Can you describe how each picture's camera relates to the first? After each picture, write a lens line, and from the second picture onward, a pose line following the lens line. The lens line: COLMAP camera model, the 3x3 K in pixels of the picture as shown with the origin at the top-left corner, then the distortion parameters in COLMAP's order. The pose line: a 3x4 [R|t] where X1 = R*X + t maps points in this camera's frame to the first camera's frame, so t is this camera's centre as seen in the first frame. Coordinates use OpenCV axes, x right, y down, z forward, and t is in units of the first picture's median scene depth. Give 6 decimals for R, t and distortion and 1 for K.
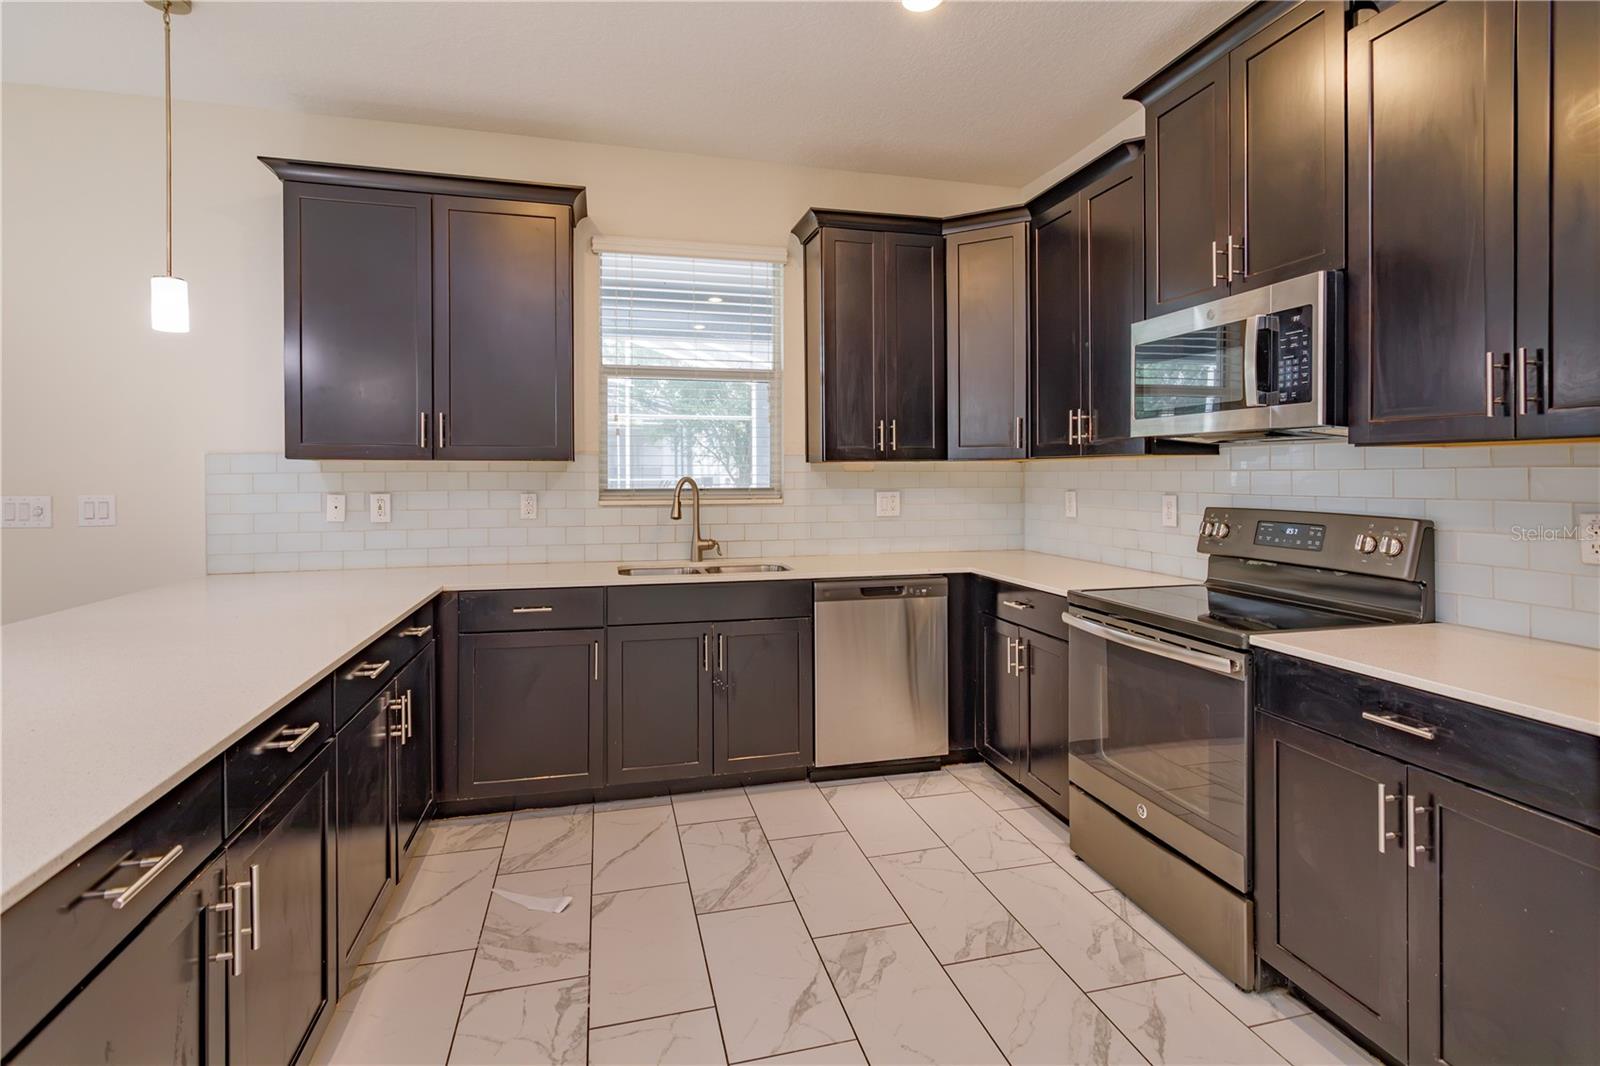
lens RADIAL K [[771.7, 0, 810.1], [0, 771.7, 485.7], [0, 0, 1]] dist [-0.004801, 0.005450]
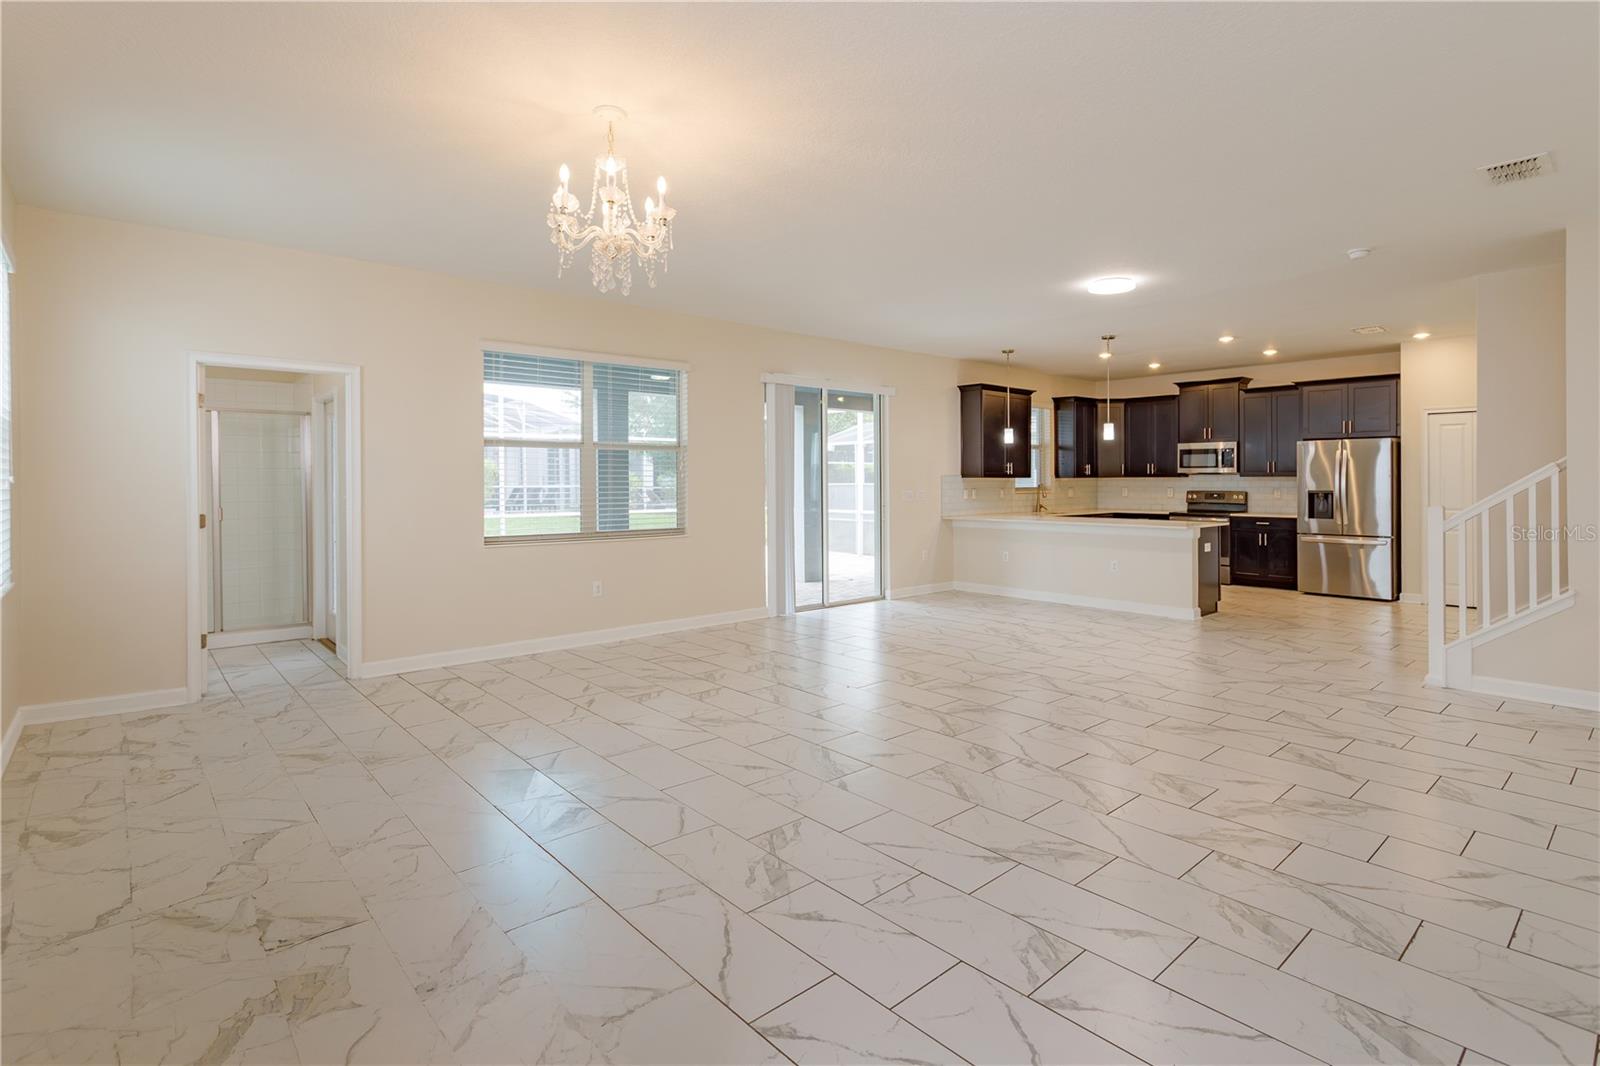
lens RADIAL K [[771.7, 0, 818.0], [0, 771.7, 469.4], [0, 0, 1]] dist [-0.004801, 0.005450]
pose [[0.879225, 0.006112, 0.476368, -2.658771], [0.007968, 0.999589, -0.027532, 0.011472], [-0.476340, 0.028003, 0.878815, -1.368391]]
